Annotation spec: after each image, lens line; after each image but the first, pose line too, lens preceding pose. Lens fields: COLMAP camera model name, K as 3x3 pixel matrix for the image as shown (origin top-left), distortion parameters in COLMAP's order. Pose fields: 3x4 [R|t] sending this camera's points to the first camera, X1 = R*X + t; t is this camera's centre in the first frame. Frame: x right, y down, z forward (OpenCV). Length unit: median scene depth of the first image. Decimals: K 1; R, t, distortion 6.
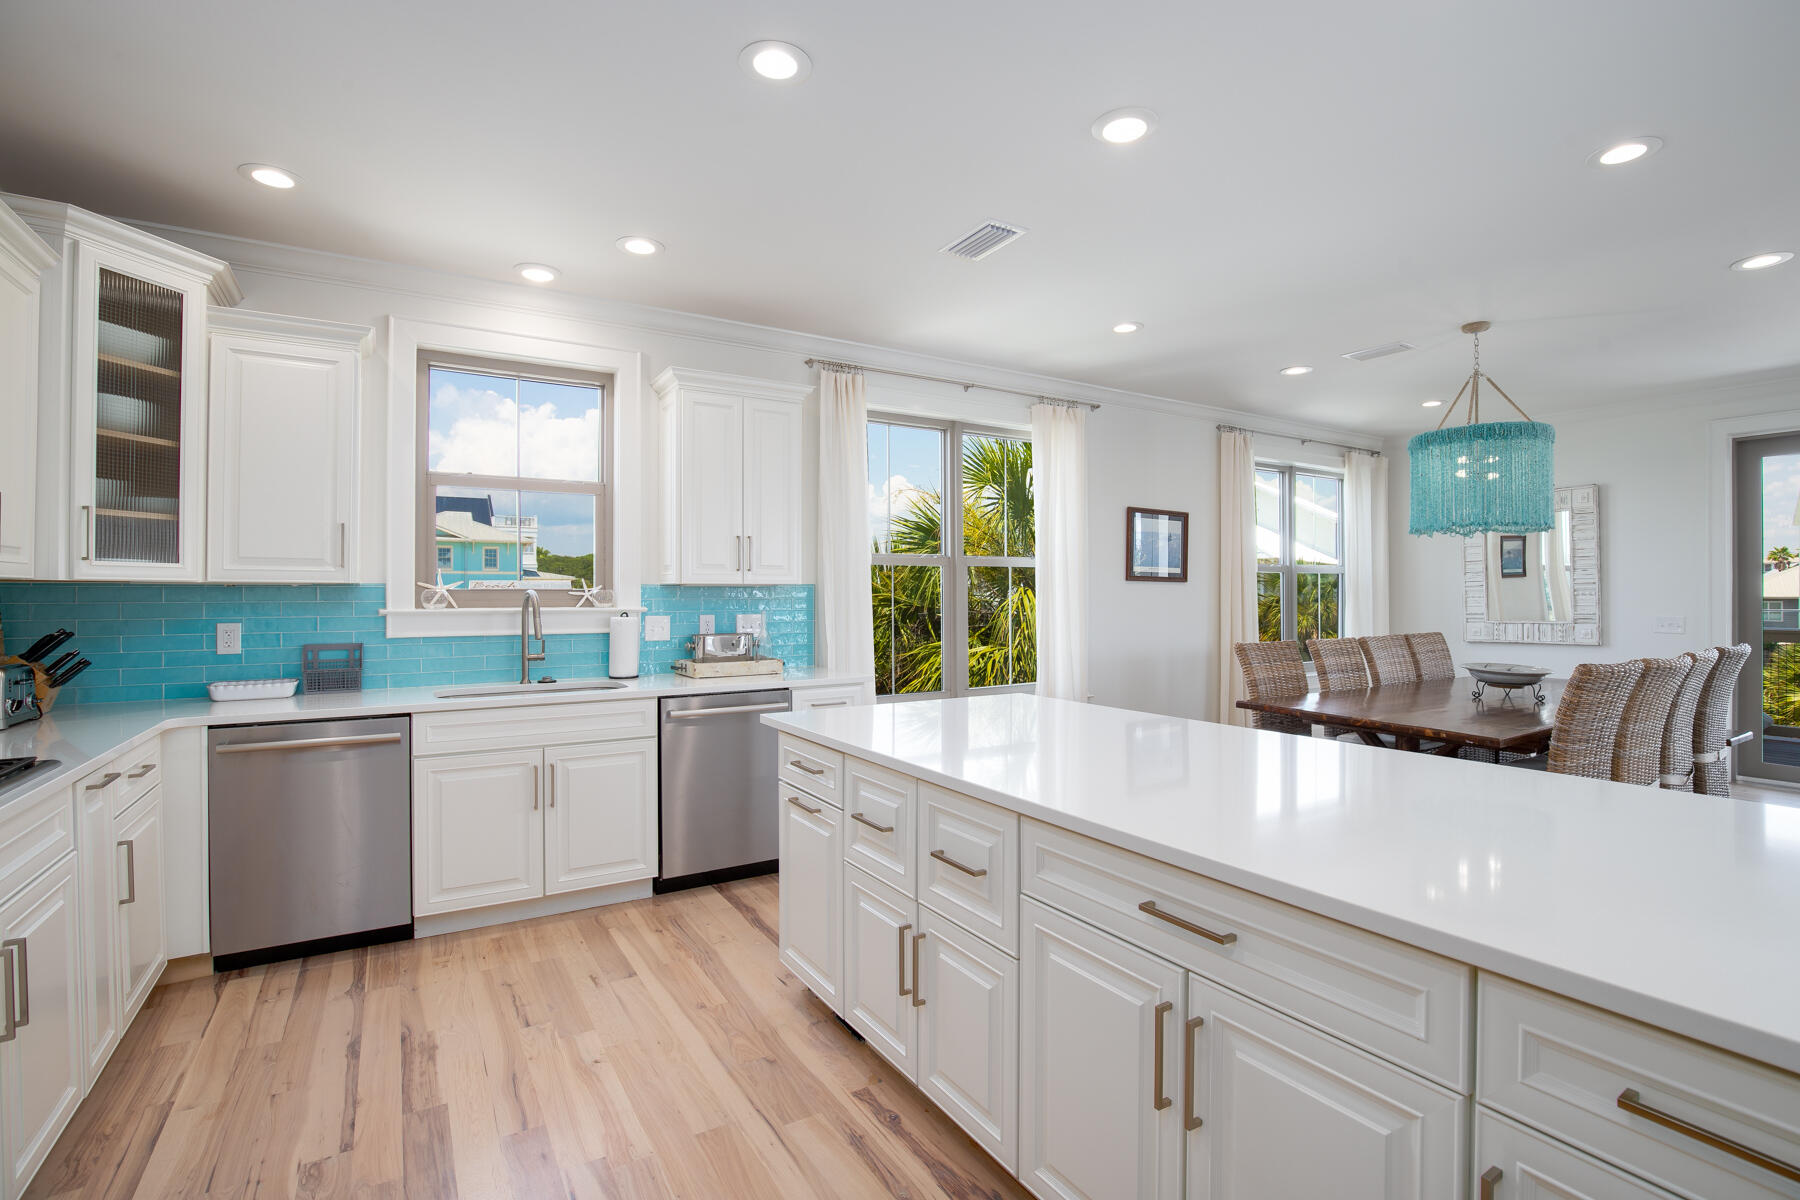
lens RADIAL K [[815.1, 0, 938.7], [0, 815.1, 593.8], [0, 0, 1]] dist [-0.029086, 0.005600]
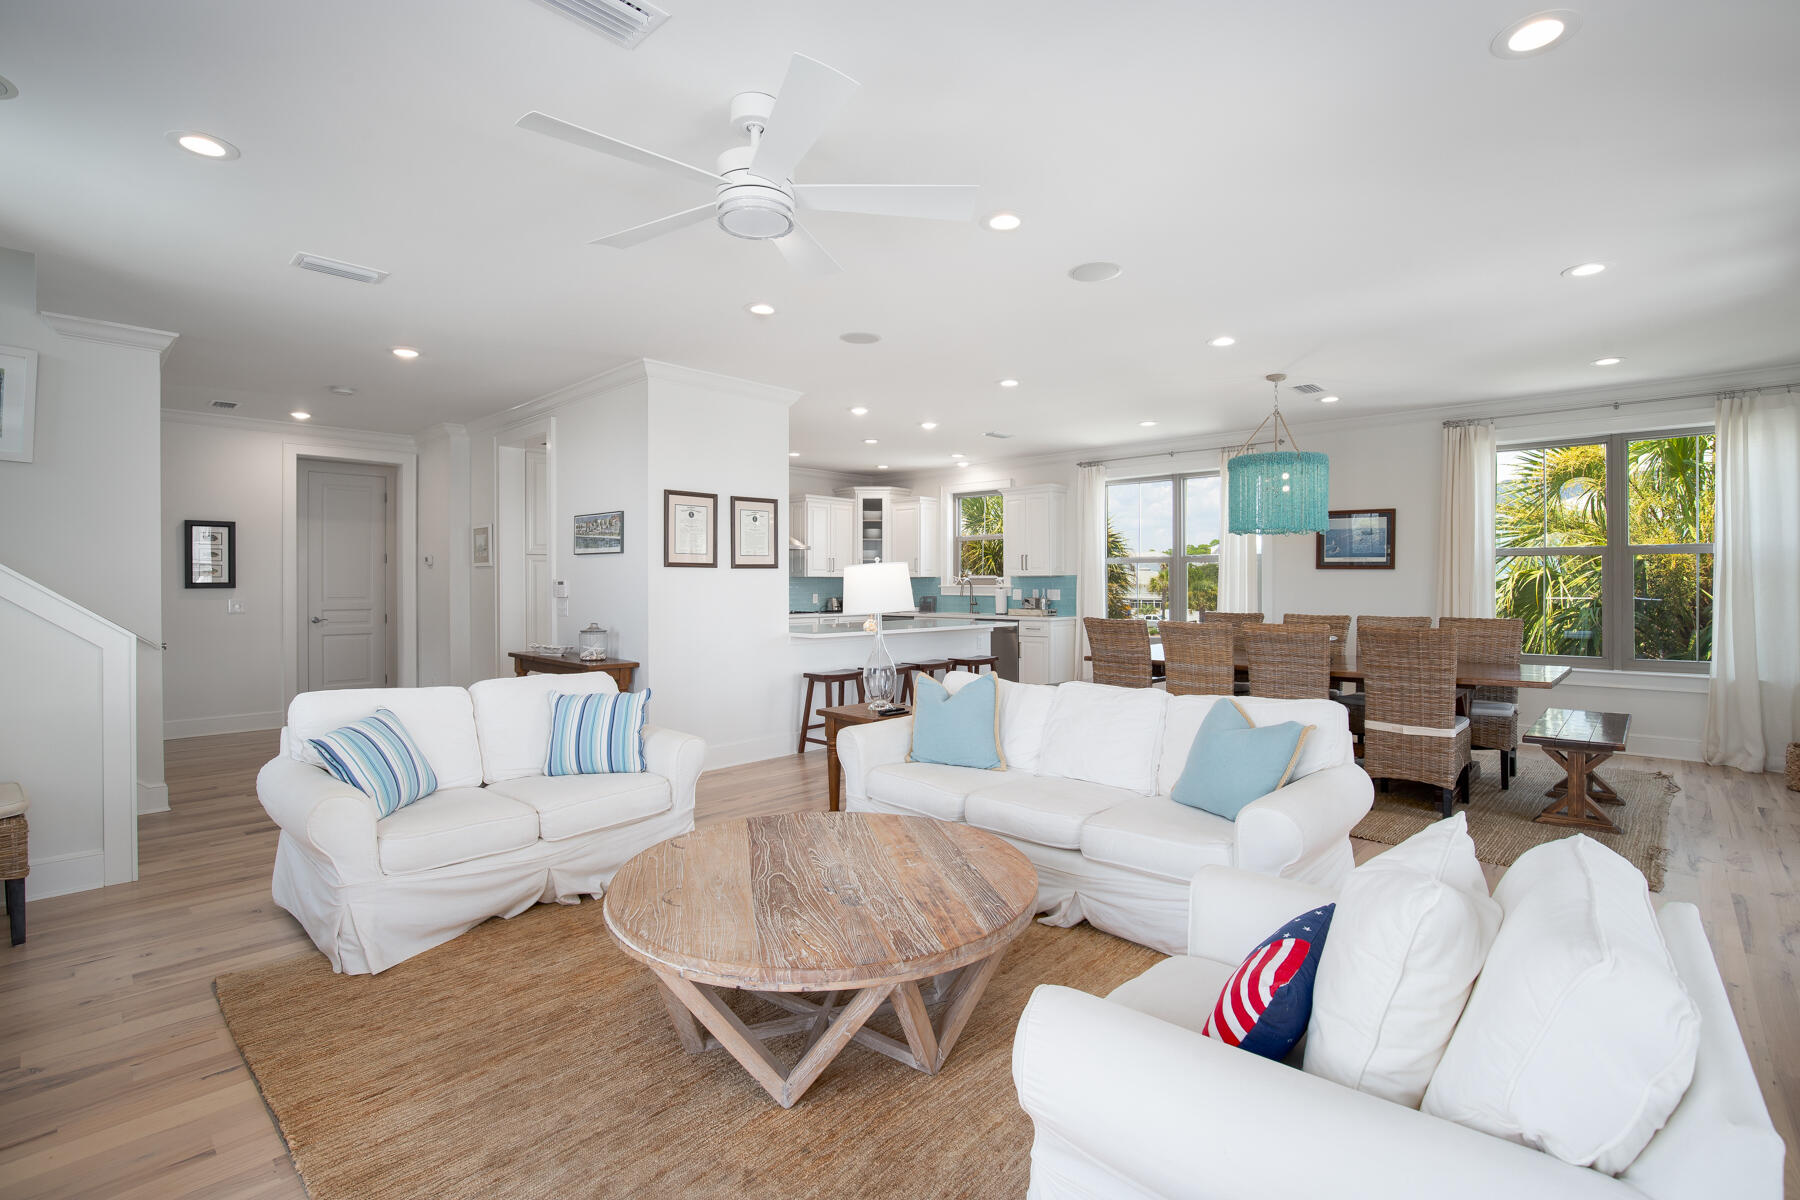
lens RADIAL K [[815.1, 0, 850.3], [0, 815.1, 574.6], [0, 0, 1]] dist [-0.029086, 0.005600]
pose [[0.233059, -0.006811, -0.972439, 2.552387], [0.000438, 0.999976, -0.006899, 0.000368], [0.972463, 0.001182, 0.233056, -0.011166]]
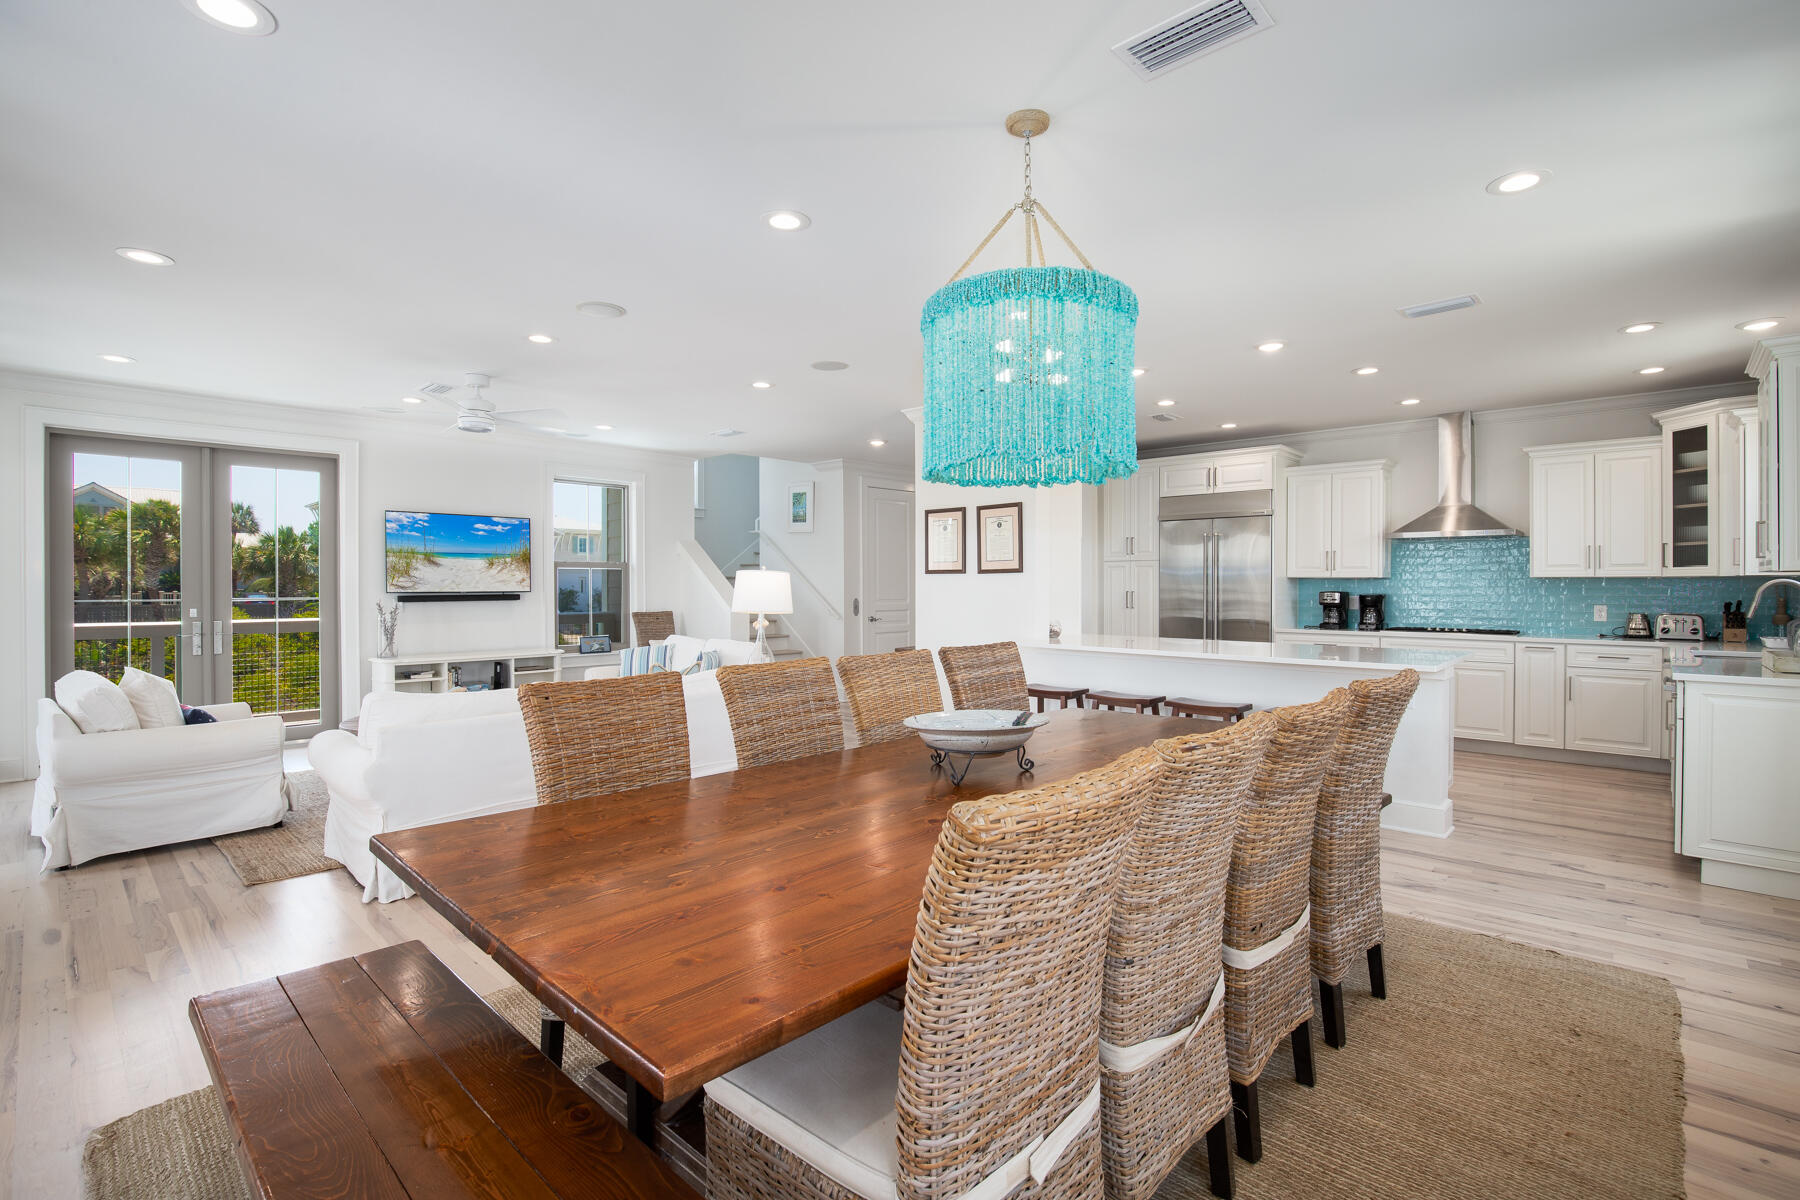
lens RADIAL K [[815.1, 0, 997.5], [0, 815.1, 595.2], [0, 0, 1]] dist [-0.029086, 0.005600]
pose [[-0.943110, 0.007944, -0.332386, 1.236600], [0.003975, 0.999912, 0.012620, 0.000828], [0.332457, 0.010581, -0.943059, 2.158352]]
